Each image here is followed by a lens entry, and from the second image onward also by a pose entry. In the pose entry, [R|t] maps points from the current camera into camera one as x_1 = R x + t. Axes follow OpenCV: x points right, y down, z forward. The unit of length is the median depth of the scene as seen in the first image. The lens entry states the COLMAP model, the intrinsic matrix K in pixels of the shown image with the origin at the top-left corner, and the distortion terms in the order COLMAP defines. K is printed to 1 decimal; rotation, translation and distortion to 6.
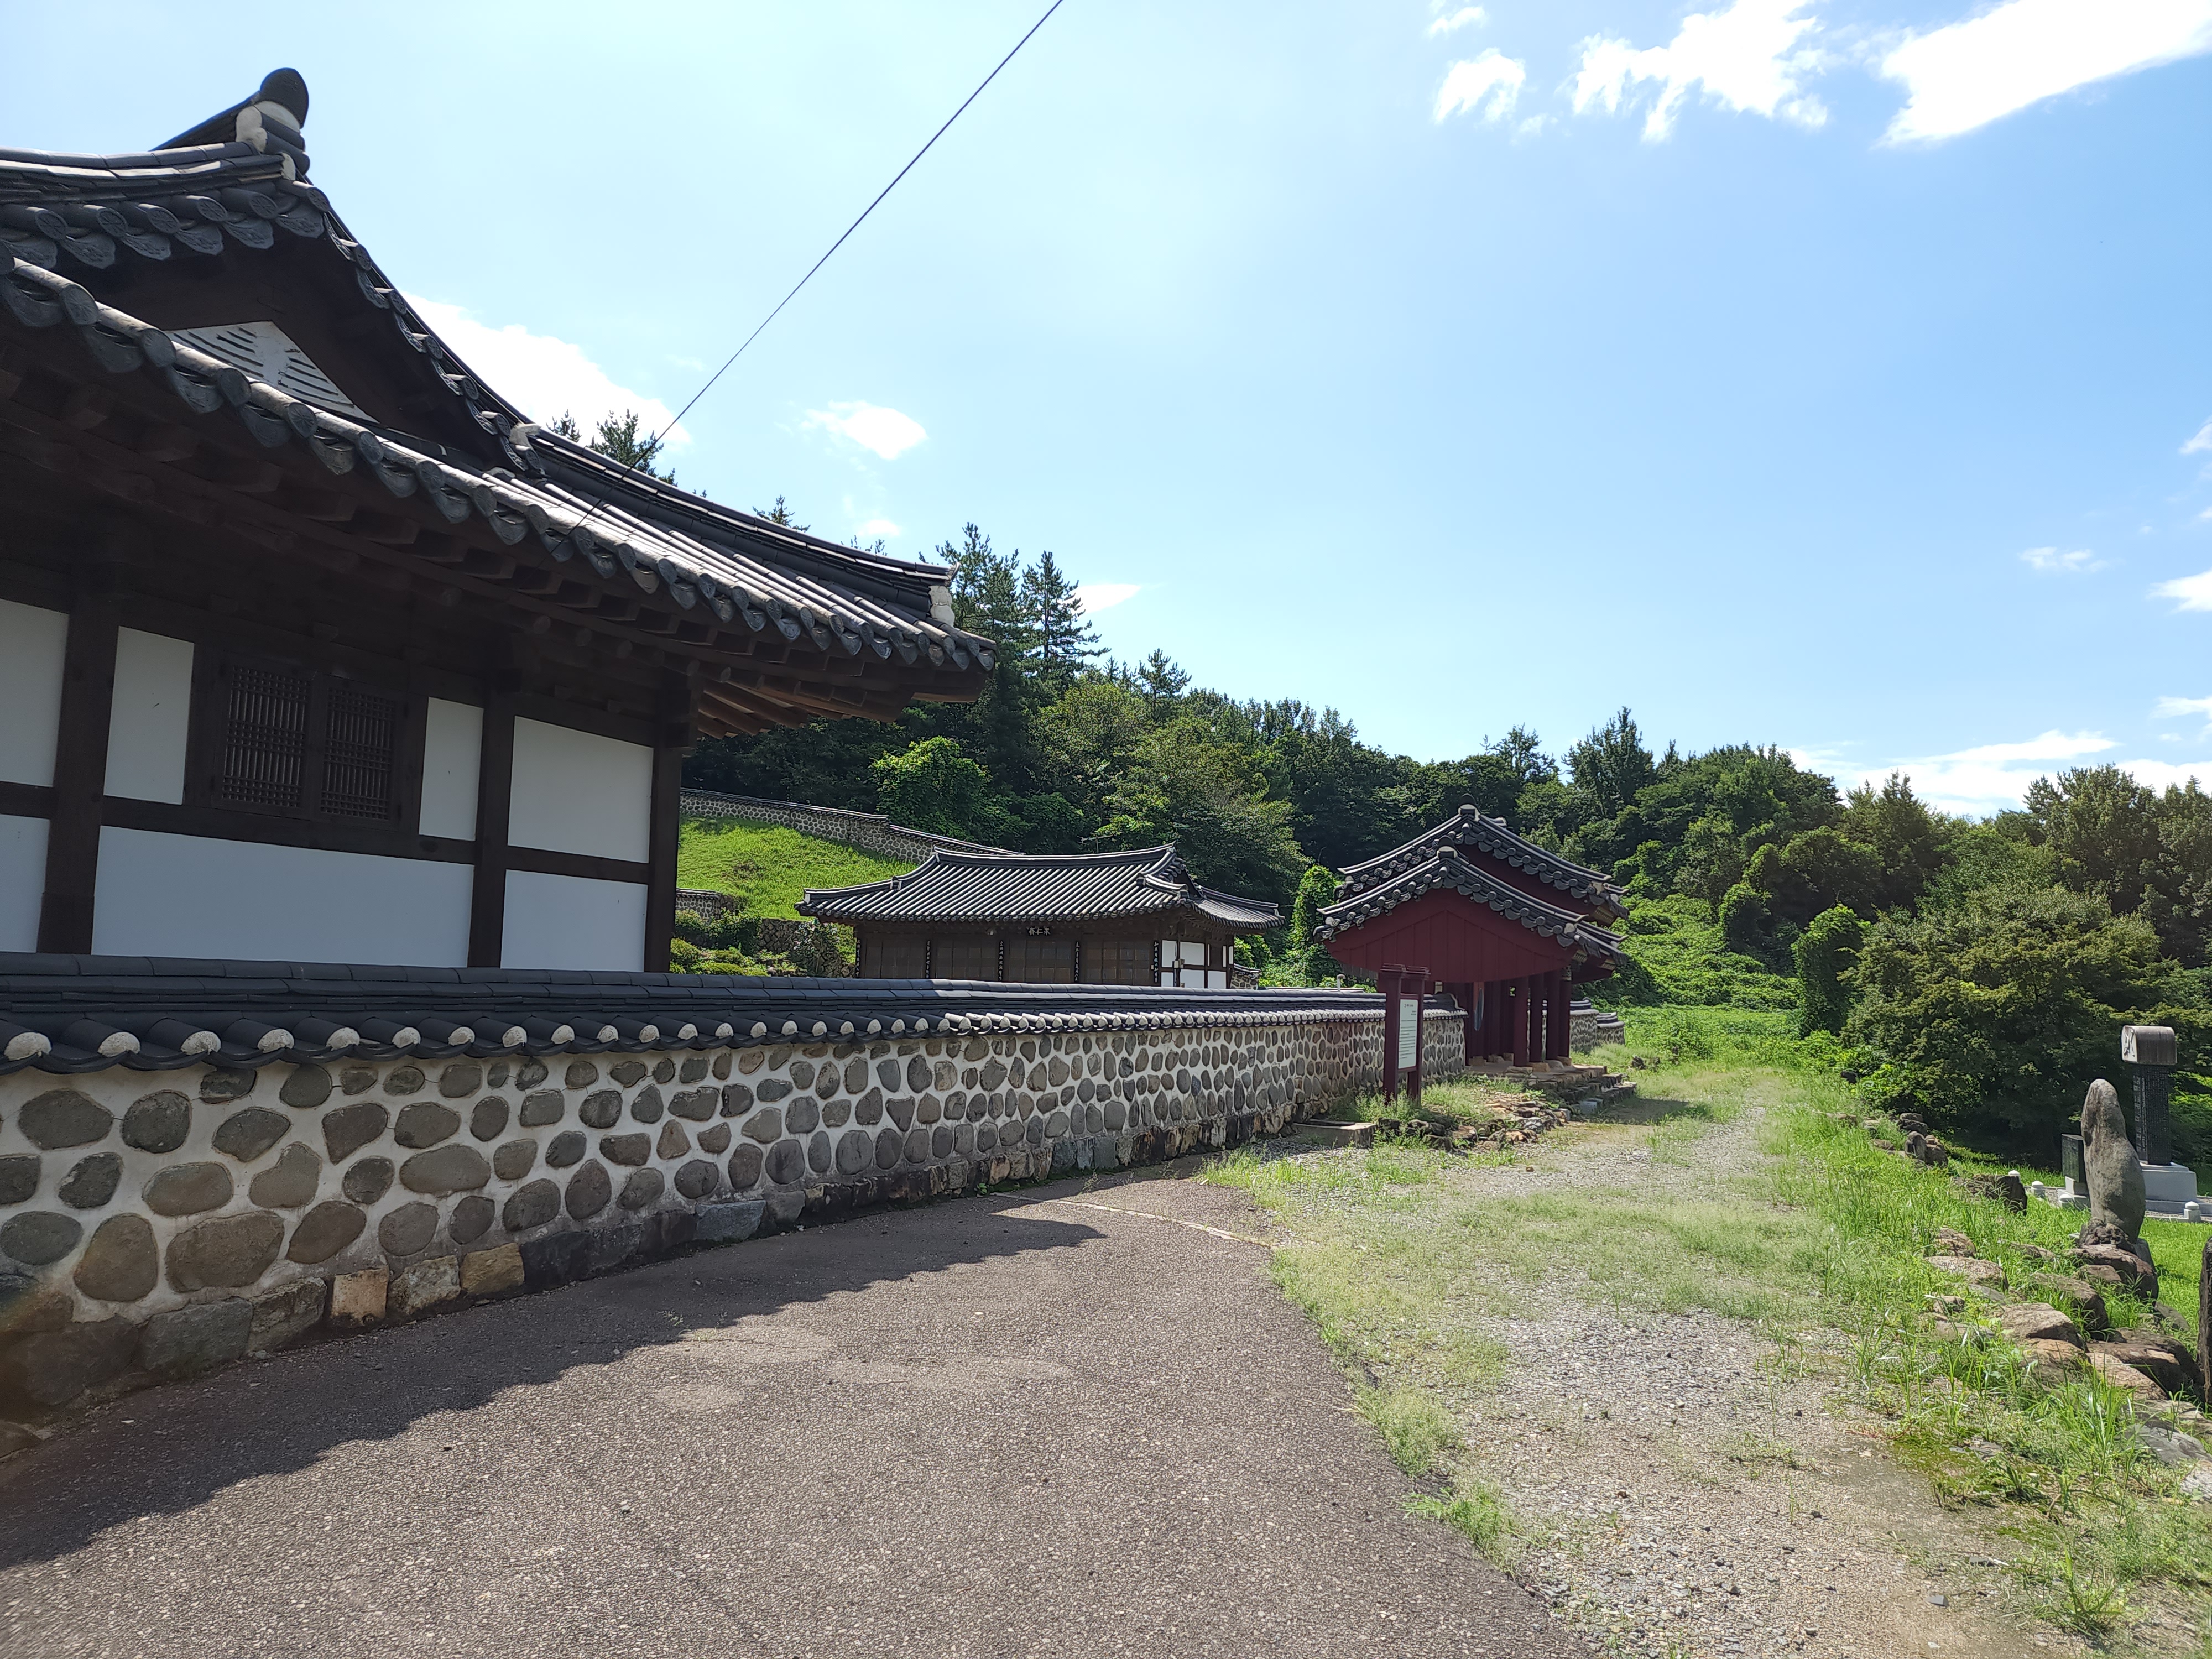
lens RADIAL K [[1477.4, 0, 1115.1], [0, 1477.4, 864.3], [0, 0, 1]] dist [0.062294, -0.048389]
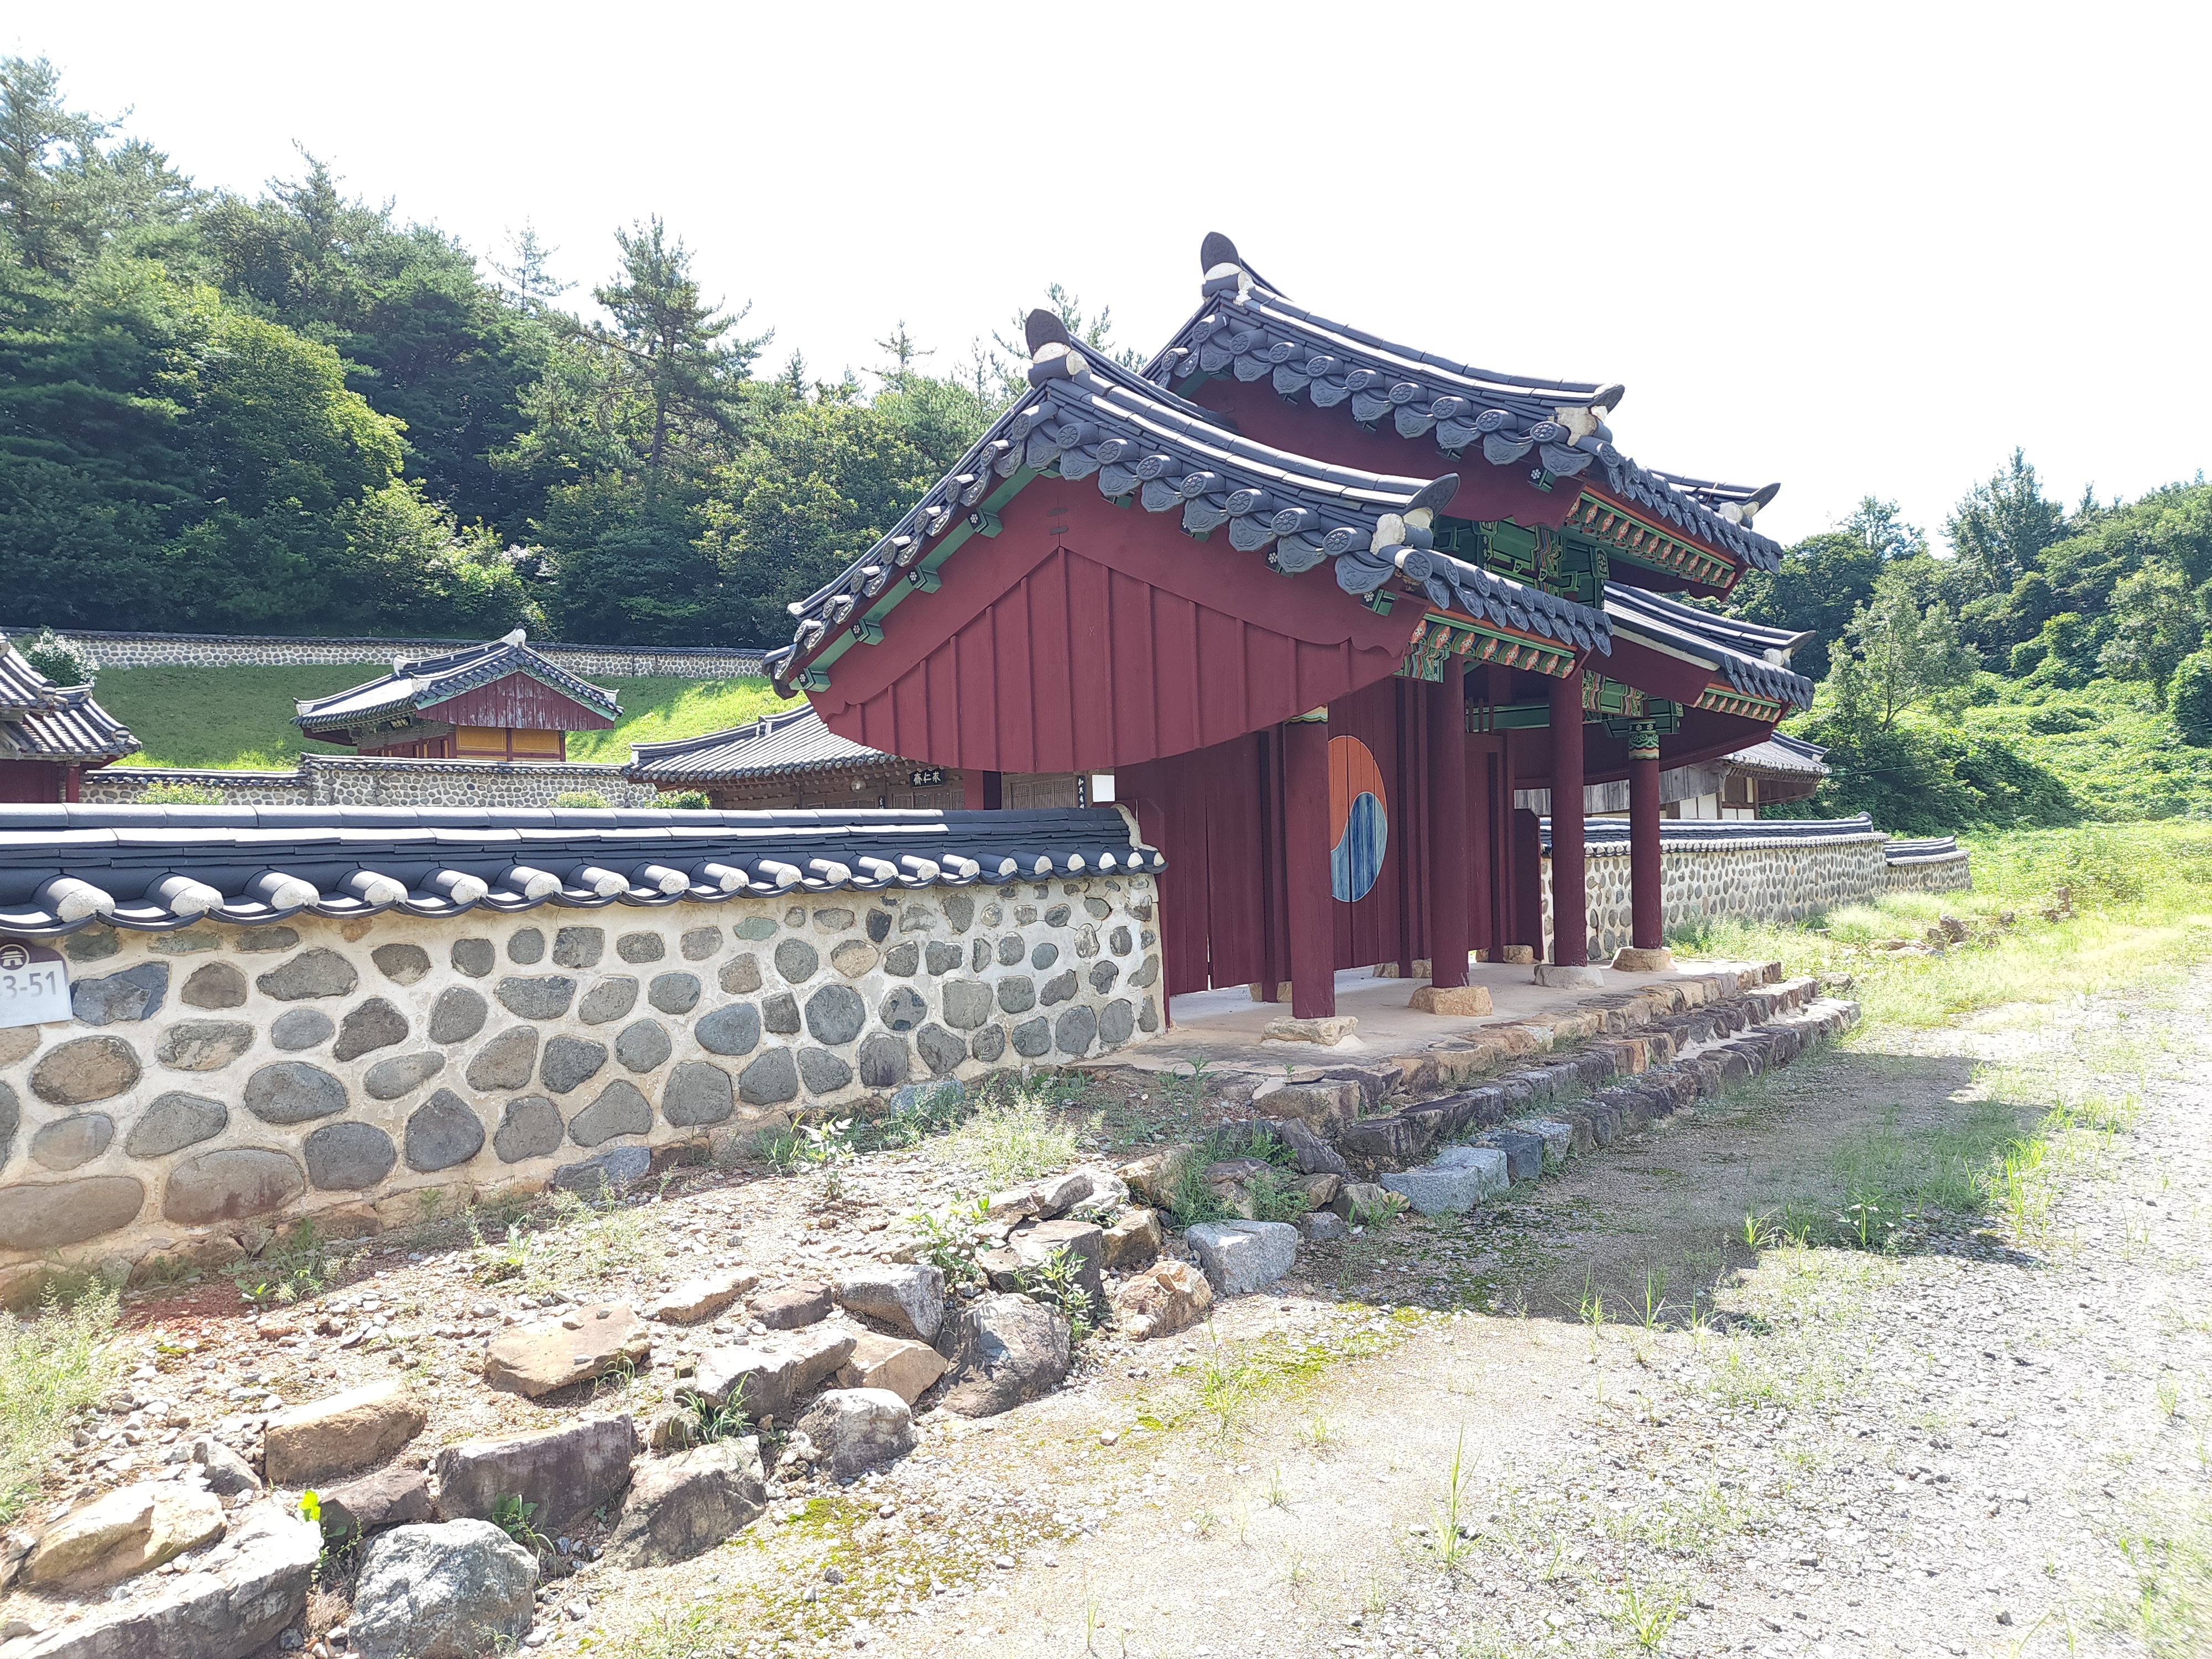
lens RADIAL K [[1477.4, 0, 1100.8], [0, 1477.4, 836.8], [0, 0, 1]] dist [0.062294, -0.048389]
pose [[0.968717, -0.072118, -0.237459, 0.071657], [0.087043, 0.994795, 0.052966, 0.018218], [0.232403, -0.071979, 0.969952, 0.161972]]
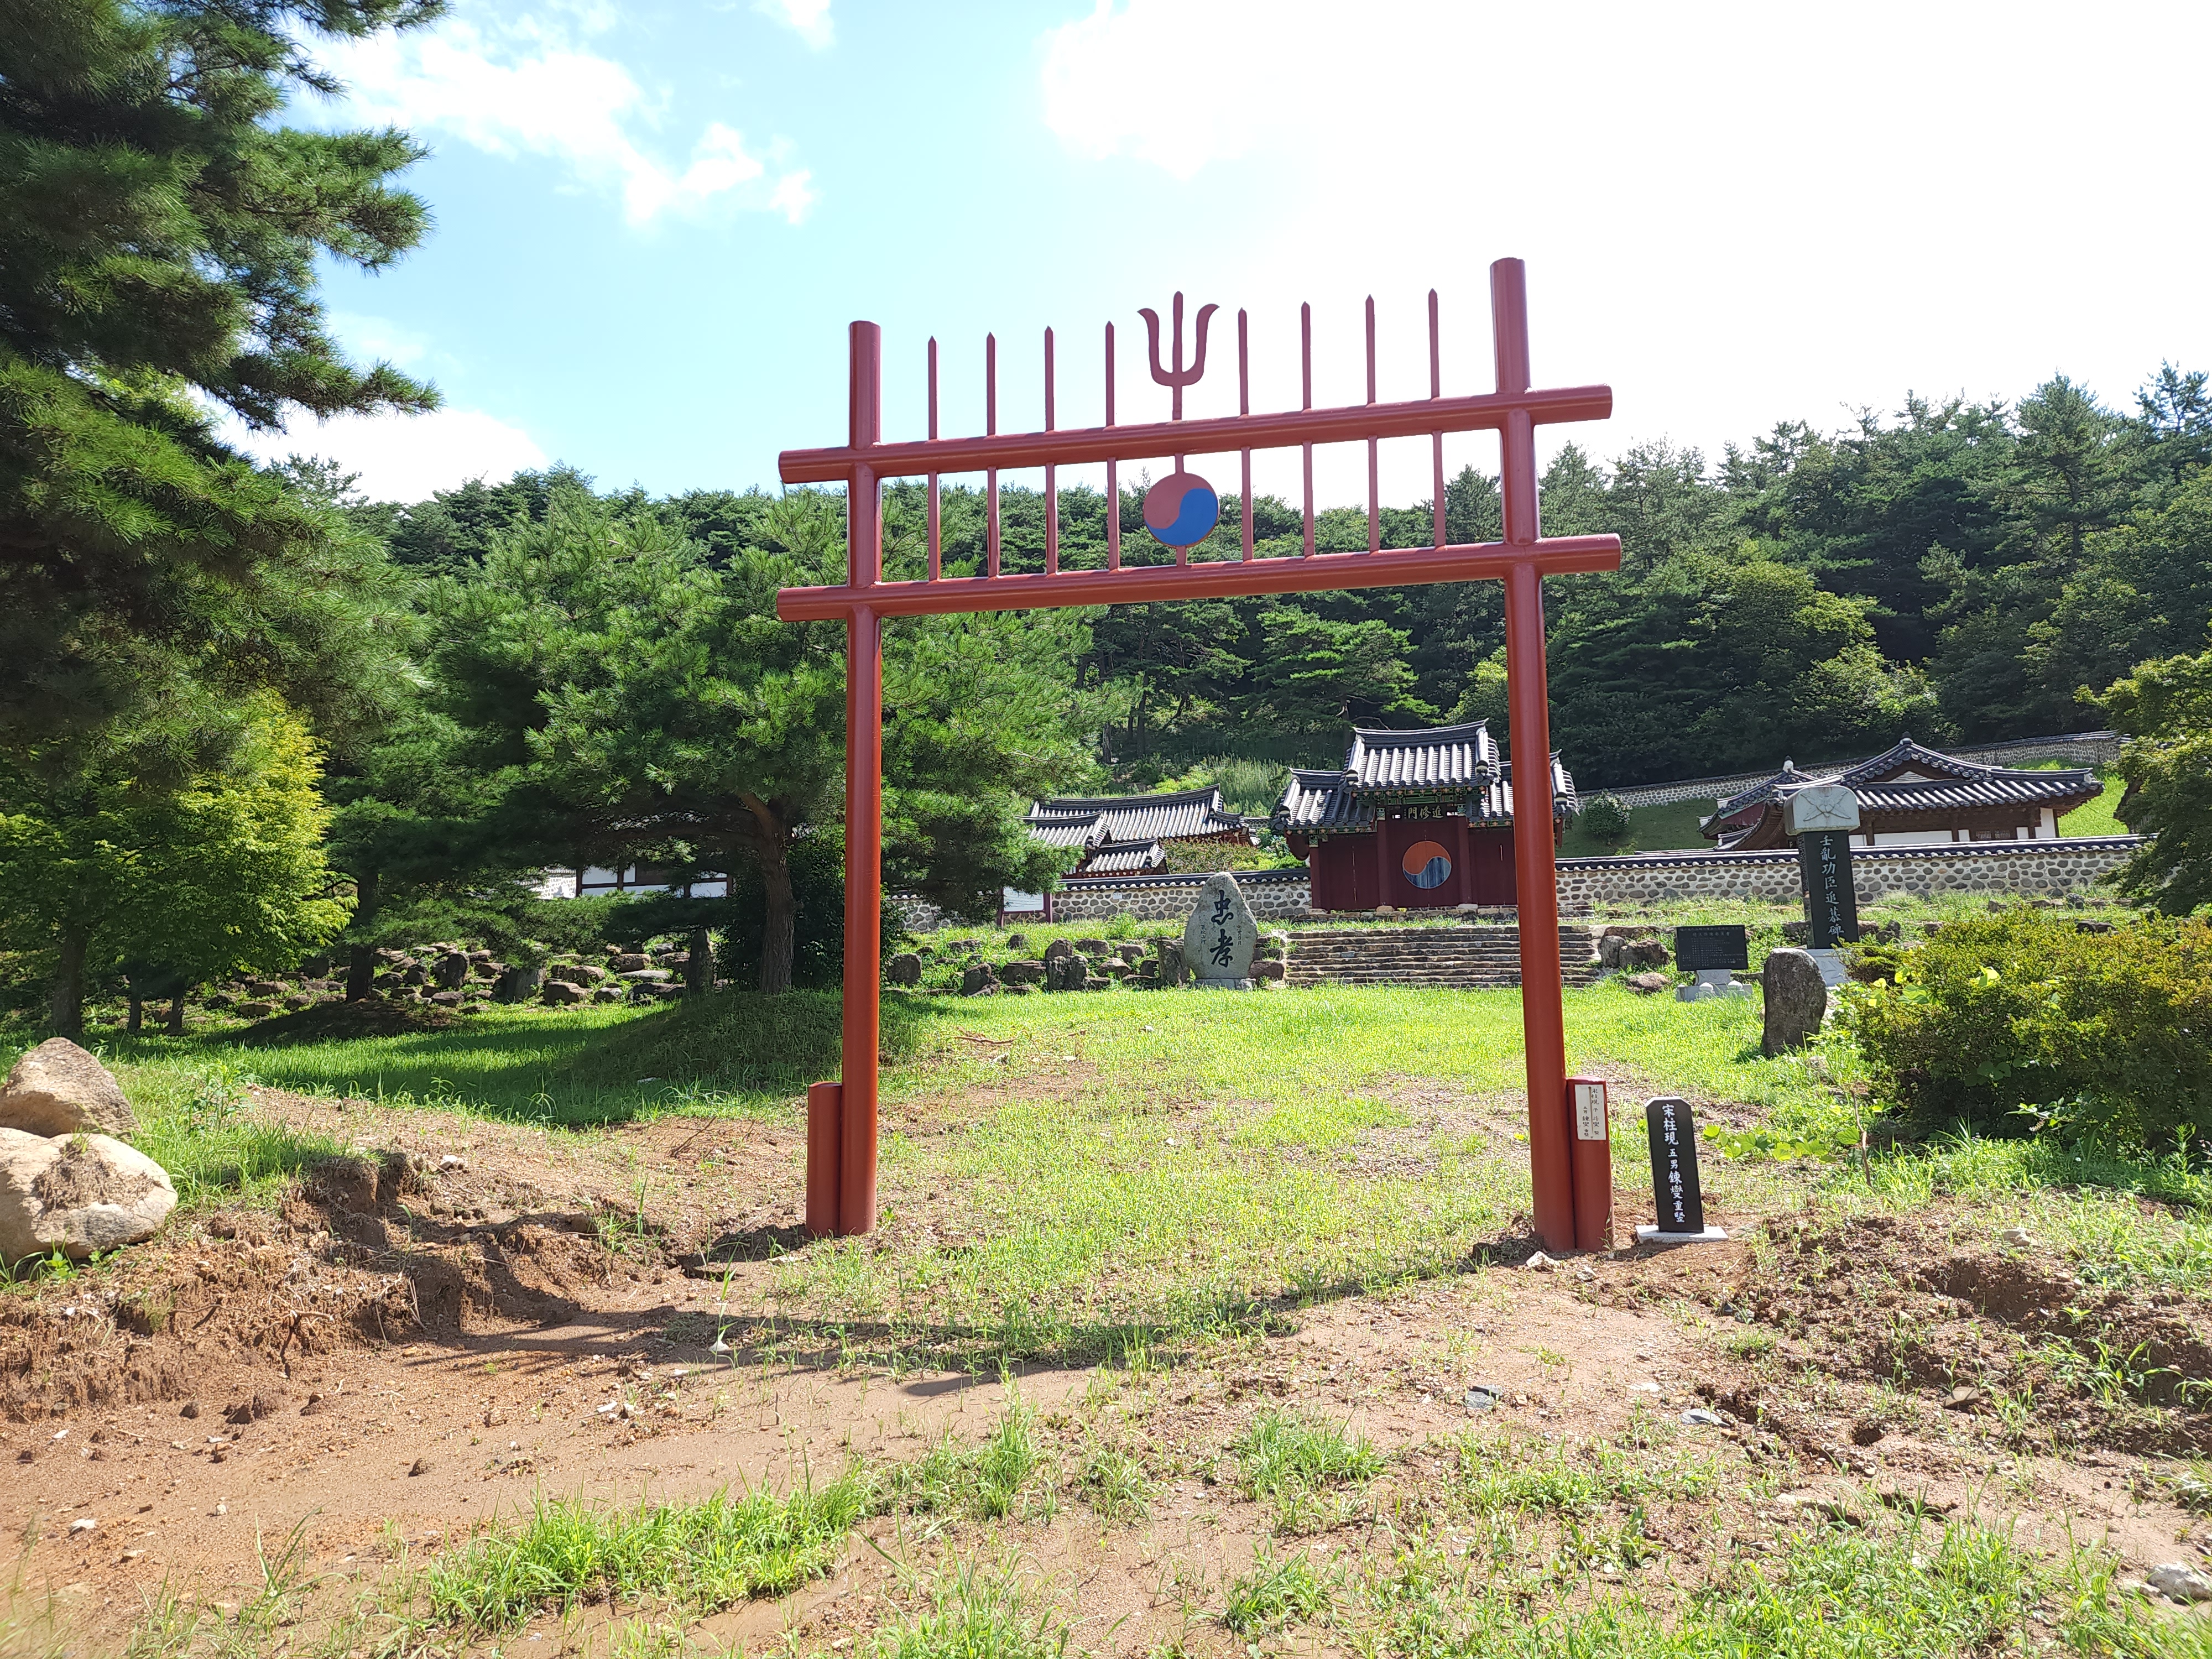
lens RADIAL K [[1477.4, 0, 1103.8], [0, 1477.4, 834.2], [0, 0, 1]] dist [0.062294, -0.048389]
pose [[0.151712, -0.149722, -0.977019, 0.394958], [0.102509, 0.985514, -0.135106, 0.055875], [0.983095, -0.079656, 0.164862, 0.129714]]
